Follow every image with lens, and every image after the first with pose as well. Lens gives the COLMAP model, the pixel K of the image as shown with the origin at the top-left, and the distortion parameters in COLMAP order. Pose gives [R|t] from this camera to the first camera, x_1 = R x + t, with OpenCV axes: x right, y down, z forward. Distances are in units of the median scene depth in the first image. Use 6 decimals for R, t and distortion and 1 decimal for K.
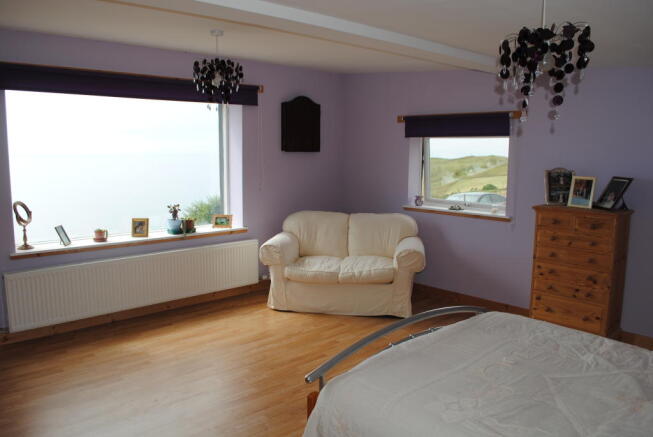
lens RADIAL K [[516.7, 0, 326.5], [0, 516.7, 218.5], [0, 0, 1]] dist [-0.076312, 0.005180]
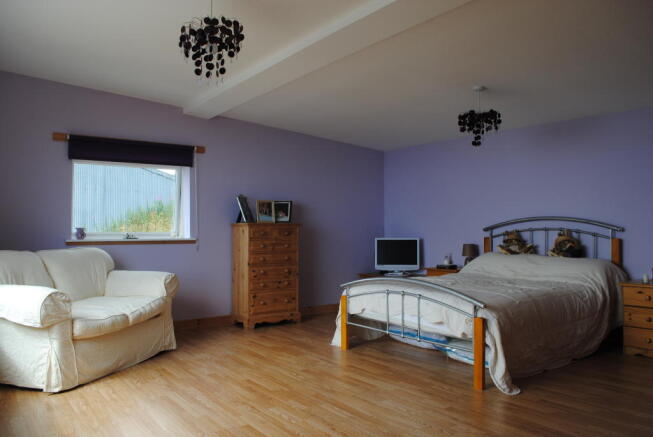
lens RADIAL K [[516.7, 0, 326.5], [0, 516.7, 218.5], [0, 0, 1]] dist [-0.076312, 0.005180]
pose [[0.117471, 0.009447, 0.993031, -0.806869], [0.132964, 0.990802, -0.025154, 0.022152], [-0.984135, 0.134992, 0.115134, 0.651645]]
